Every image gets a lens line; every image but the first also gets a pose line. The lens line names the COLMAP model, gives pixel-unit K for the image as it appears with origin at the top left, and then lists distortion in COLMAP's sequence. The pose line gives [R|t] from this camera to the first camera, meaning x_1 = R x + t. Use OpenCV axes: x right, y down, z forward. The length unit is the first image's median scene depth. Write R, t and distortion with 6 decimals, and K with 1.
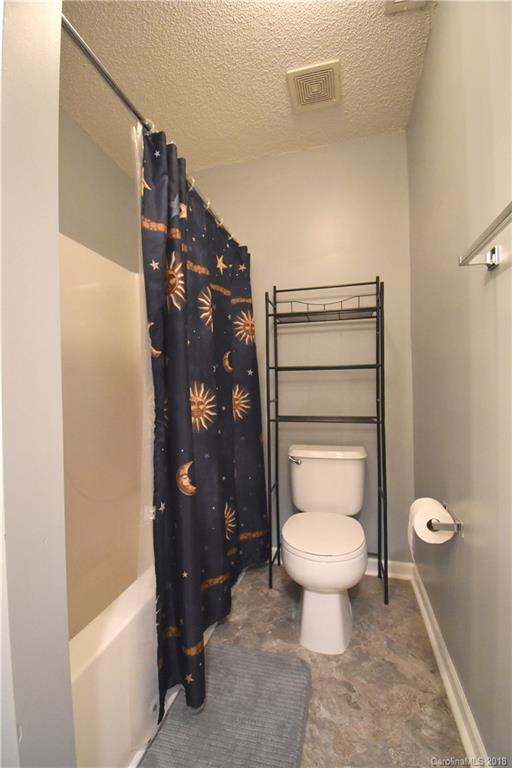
lens RADIAL K [[340.0, 0, 256.9], [0, 340.0, 386.6], [0, 0, 1]] dist [0.004046, -0.018391]
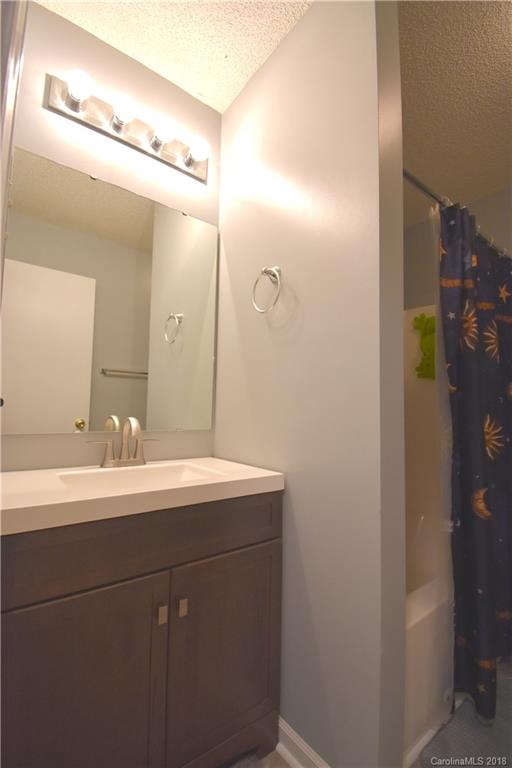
lens RADIAL K [[340.0, 0, 253.8], [0, 340.0, 389.1], [0, 0, 1]] dist [0.004046, -0.018391]
pose [[0.782069, -0.007527, -0.623147, -0.098383], [-0.026448, 0.998625, -0.045256, -0.026734], [0.622631, 0.051874, 0.780794, -0.326198]]
